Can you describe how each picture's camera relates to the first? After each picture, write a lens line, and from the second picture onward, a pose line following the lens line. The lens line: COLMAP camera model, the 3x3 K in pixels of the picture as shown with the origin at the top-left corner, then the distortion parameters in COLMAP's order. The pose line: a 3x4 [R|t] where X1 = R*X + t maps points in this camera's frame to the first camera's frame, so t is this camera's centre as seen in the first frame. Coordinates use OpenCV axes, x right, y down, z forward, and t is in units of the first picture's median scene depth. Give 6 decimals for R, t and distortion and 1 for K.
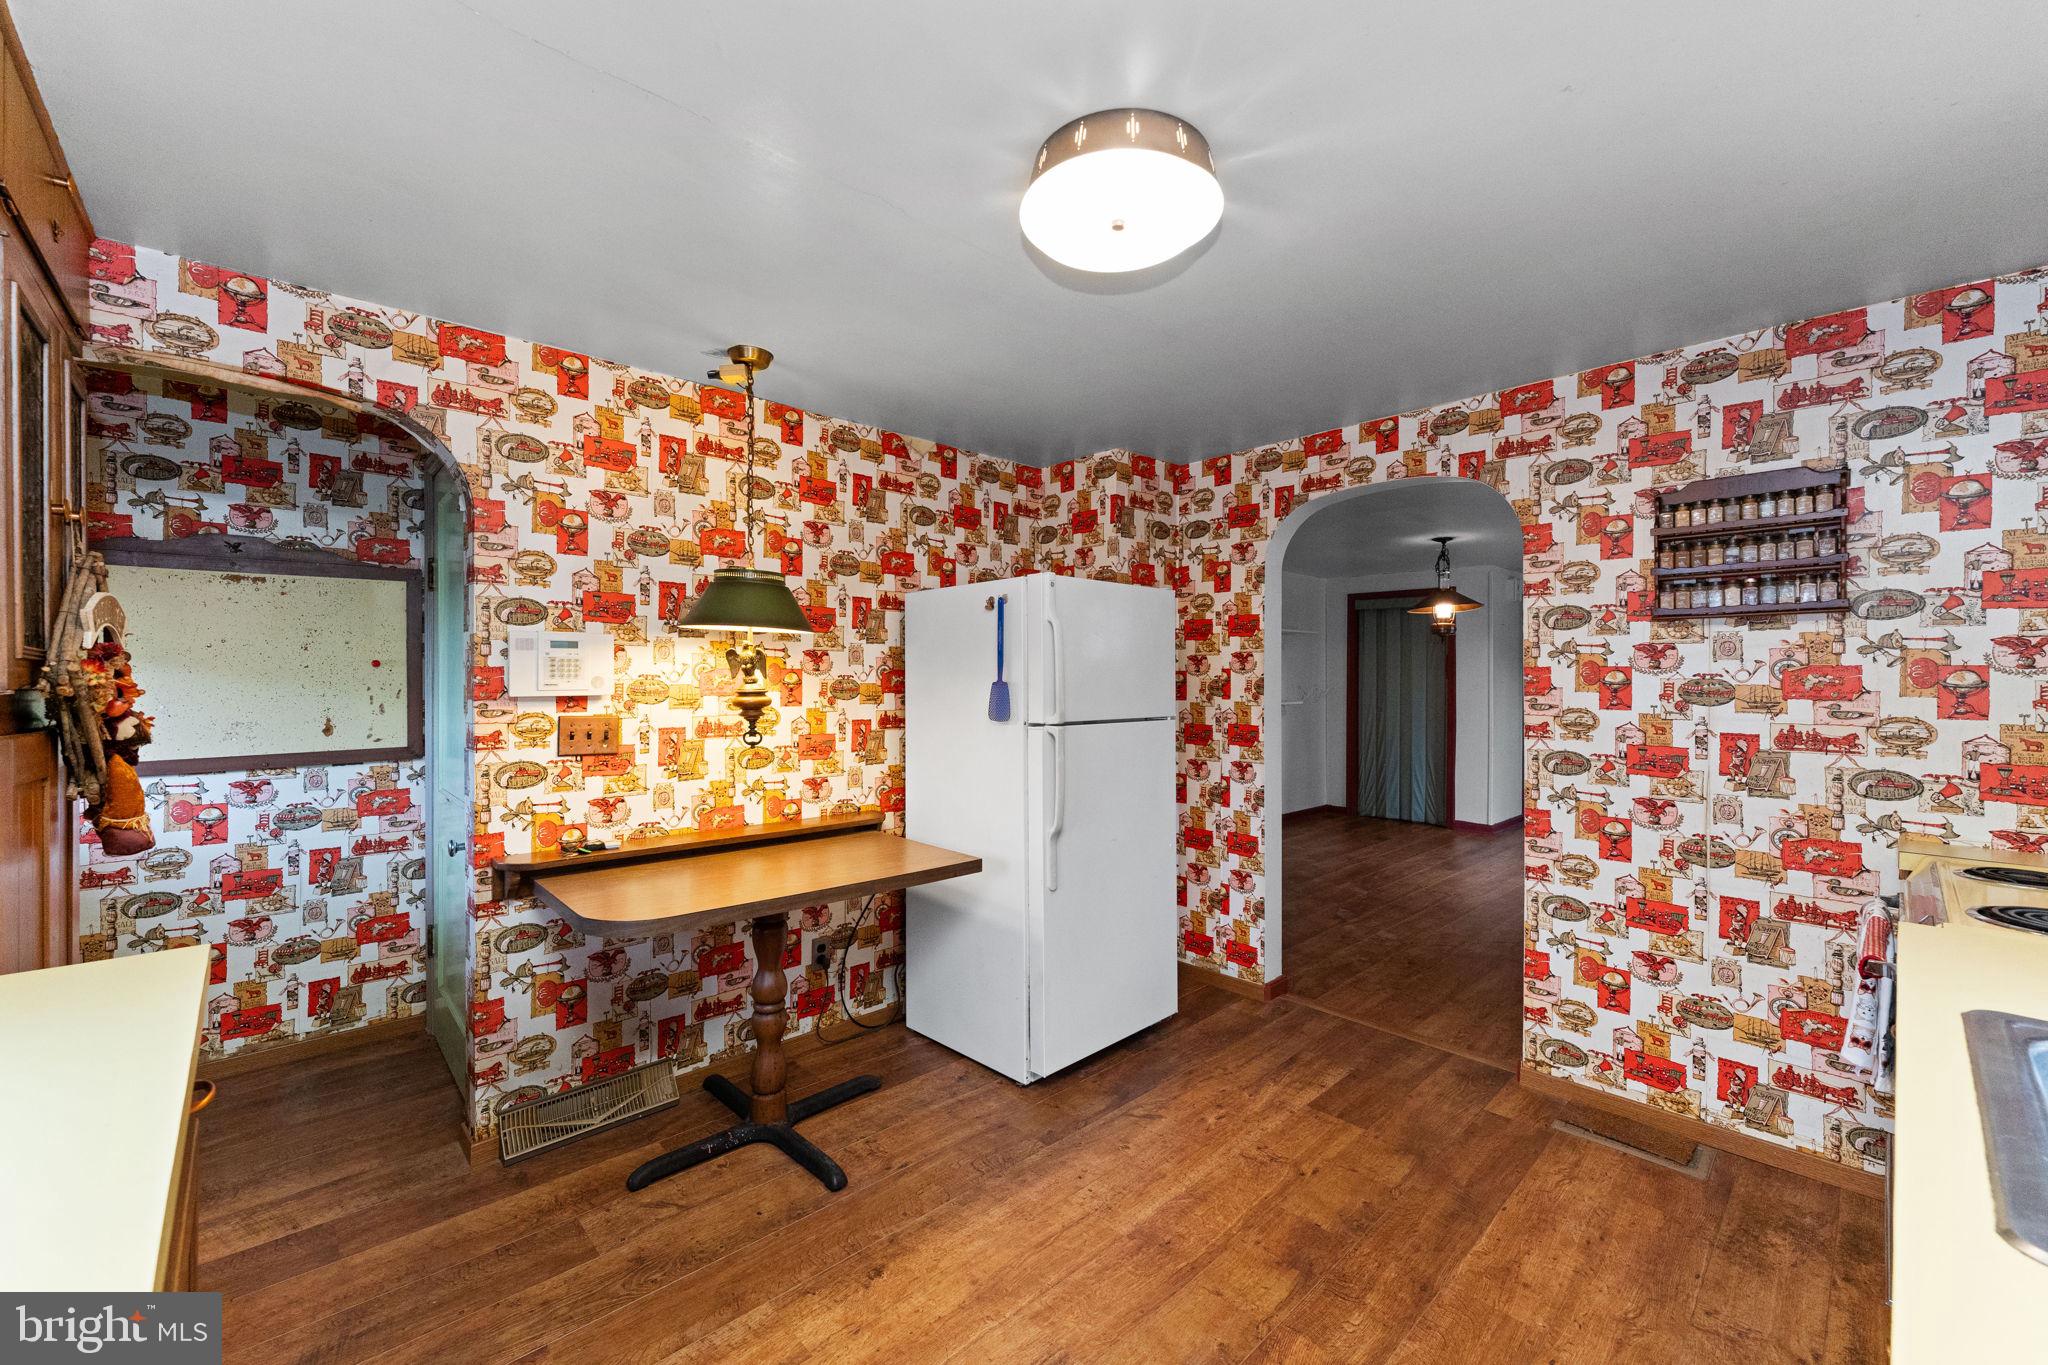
lens RADIAL K [[824.2, 0, 1022.1], [0, 824.2, 677.2], [0, 0, 1]] dist [0.000280, -0.001761]
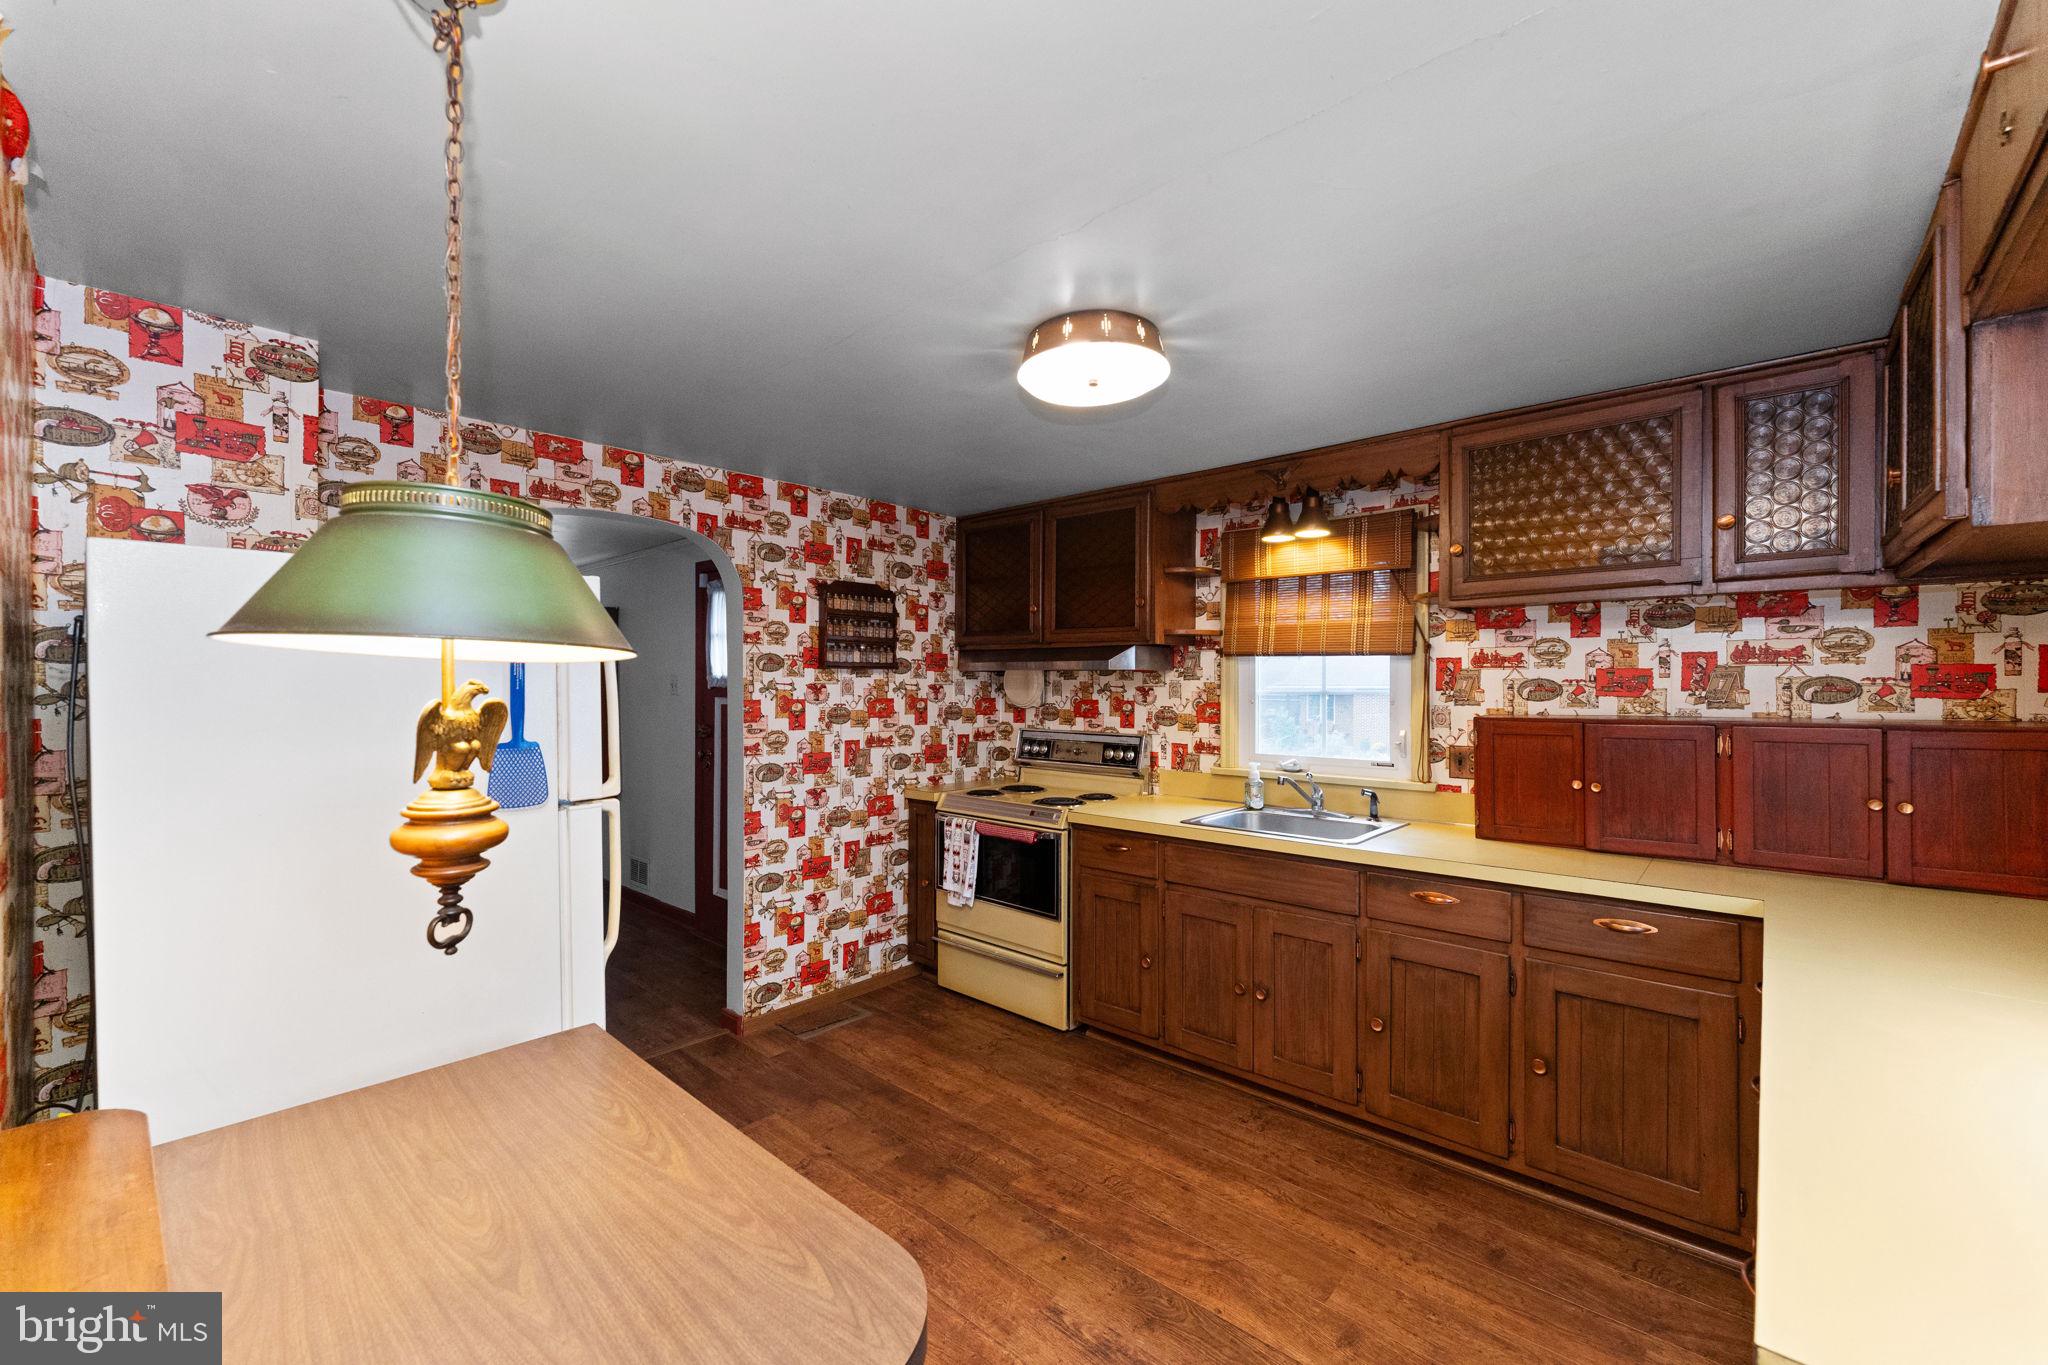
lens RADIAL K [[824.2, 0, 1025.4], [0, 824.2, 684.9], [0, 0, 1]] dist [0.000280, -0.001761]
pose [[-0.095060, -0.003084, 0.995467, -0.743035], [-0.000893, 0.999995, 0.003013, -0.043376], [-0.995471, -0.000603, -0.095062, 0.768070]]
